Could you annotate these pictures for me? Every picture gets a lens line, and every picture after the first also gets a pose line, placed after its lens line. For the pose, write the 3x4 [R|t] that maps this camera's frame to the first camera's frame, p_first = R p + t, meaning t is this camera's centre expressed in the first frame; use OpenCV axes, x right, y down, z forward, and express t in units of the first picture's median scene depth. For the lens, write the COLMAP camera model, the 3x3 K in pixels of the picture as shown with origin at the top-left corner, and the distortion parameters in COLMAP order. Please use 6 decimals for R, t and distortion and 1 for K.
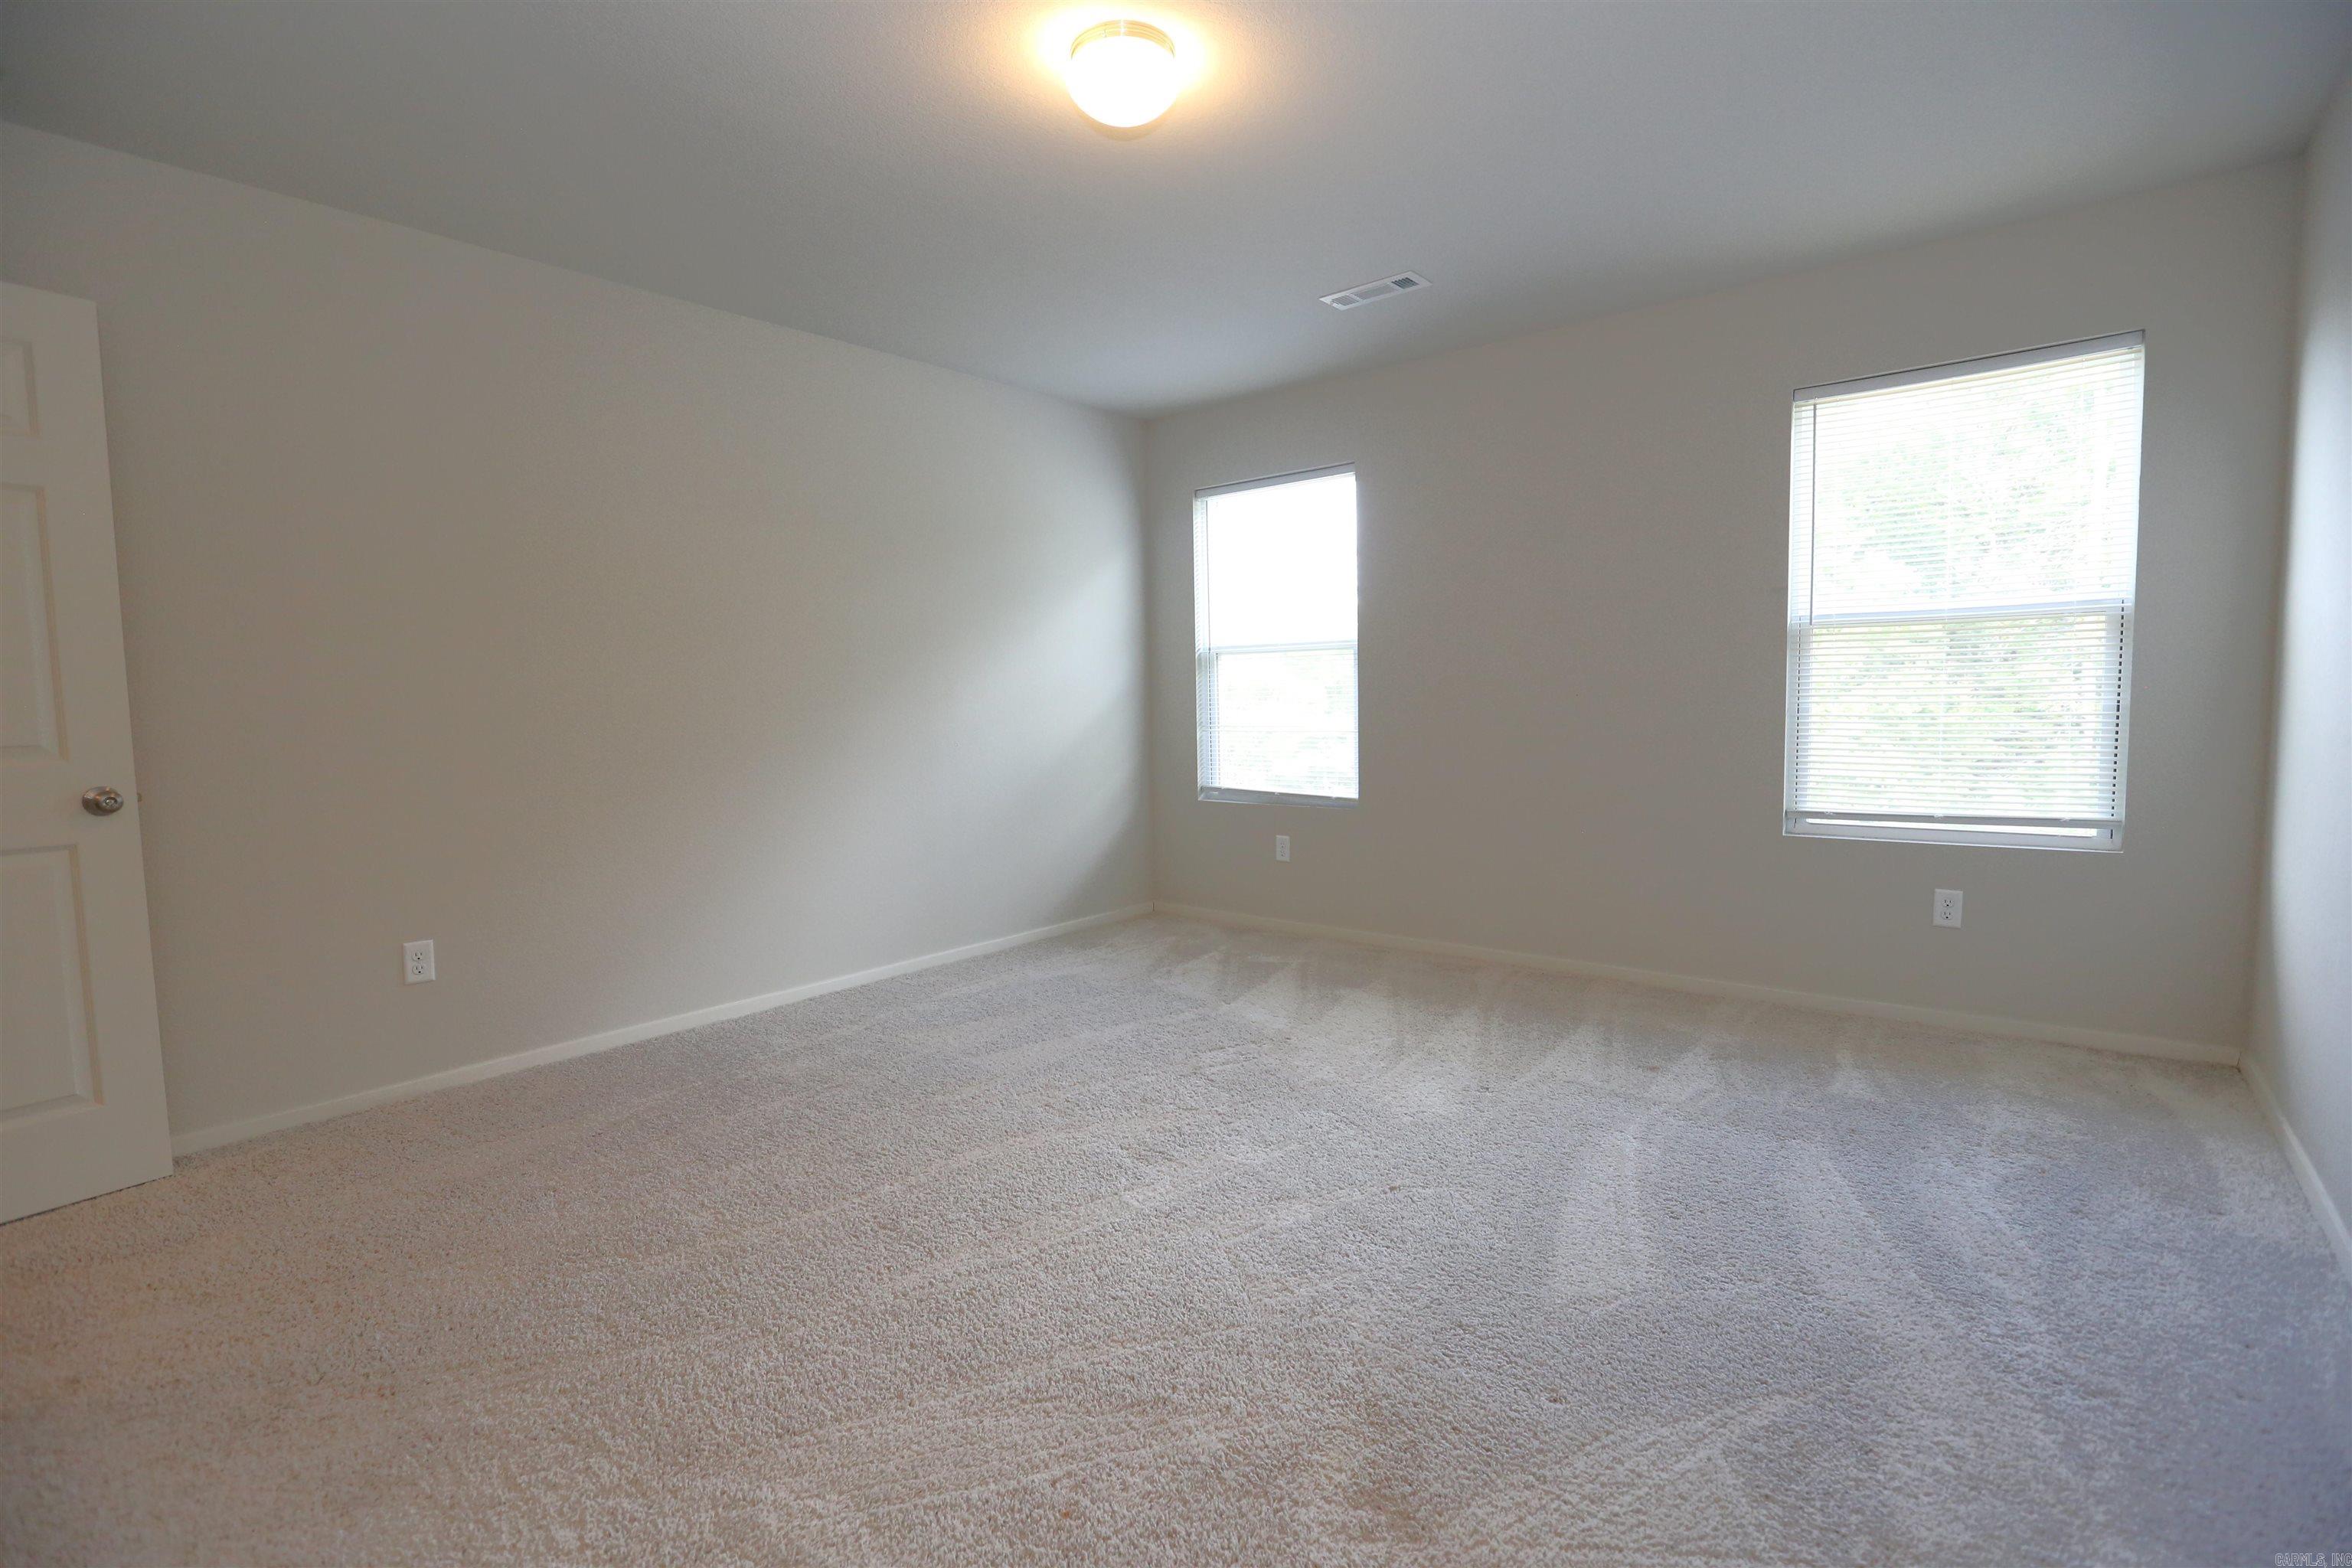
lens RADIAL K [[1066.9, 0, 1169.9], [0, 1066.9, 776.4], [0, 0, 1]] dist [-0.056530, 0.021976]
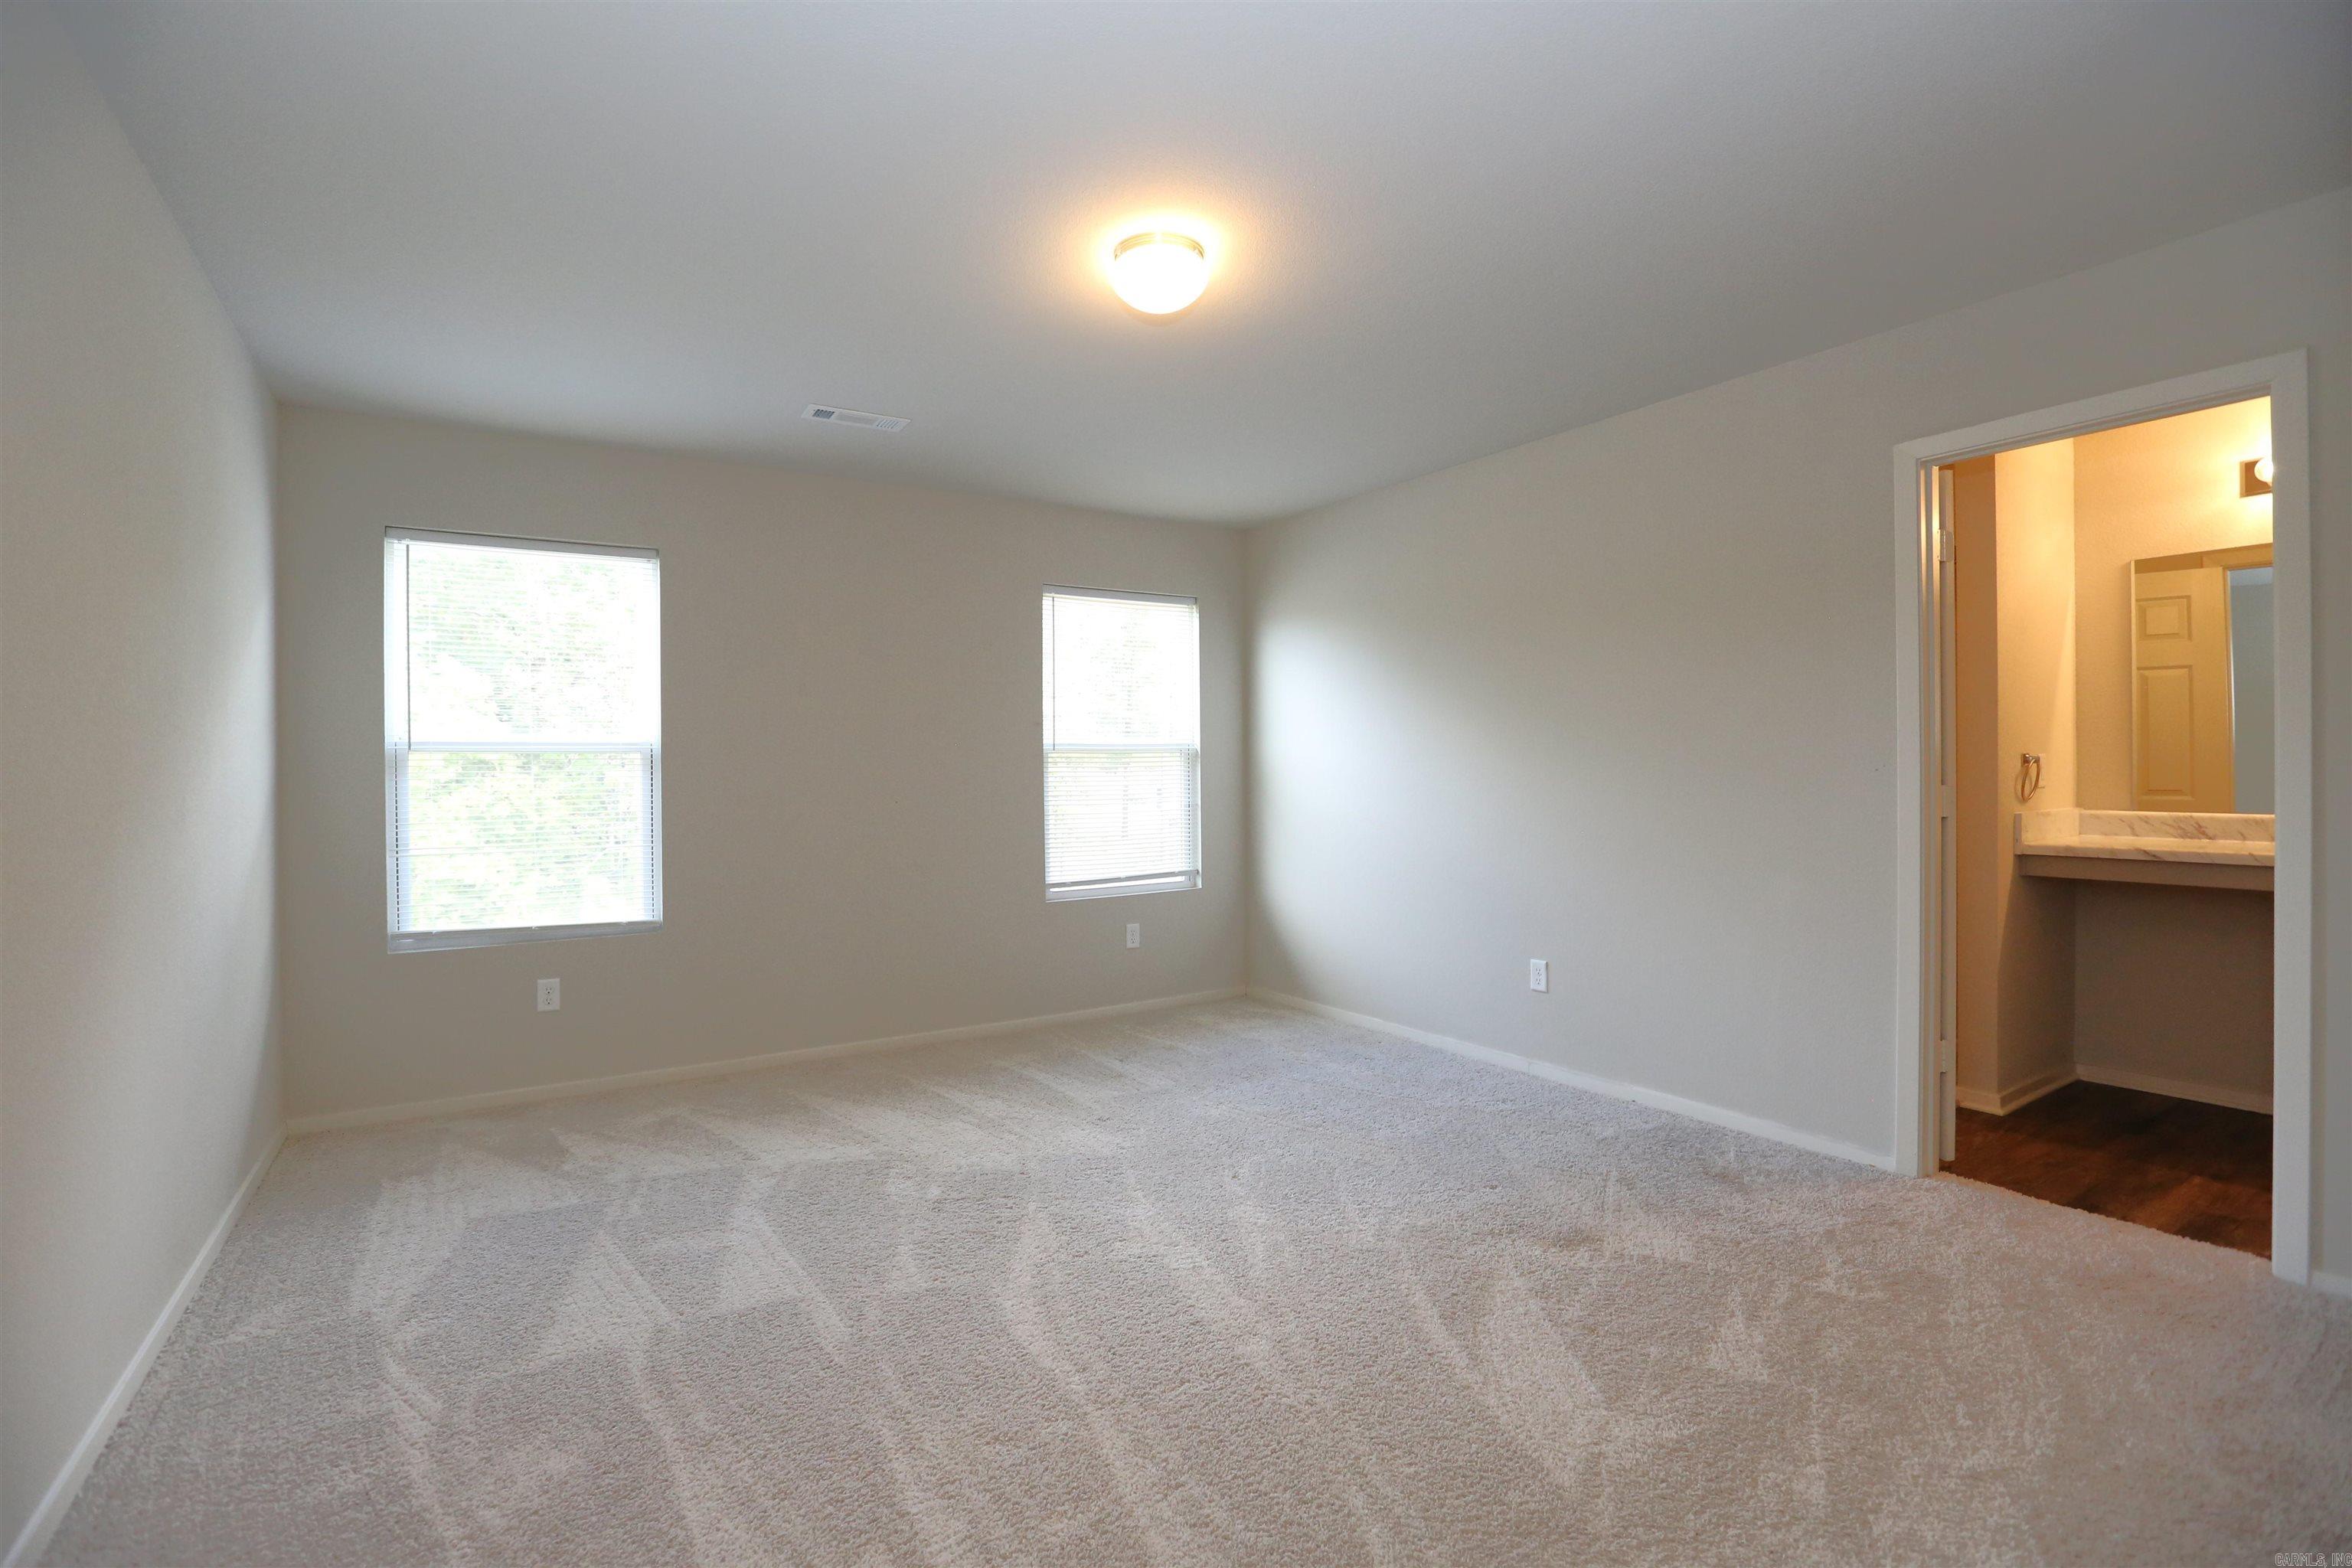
lens RADIAL K [[1066.9, 0, 1169.9], [0, 1066.9, 776.4], [0, 0, 1]] dist [-0.056530, 0.021976]
pose [[0.310705, 0.014111, 0.950401, -0.710269], [0.078736, 0.996071, -0.040529, -0.039494], [-0.947240, 0.087424, 0.308374, 0.414372]]
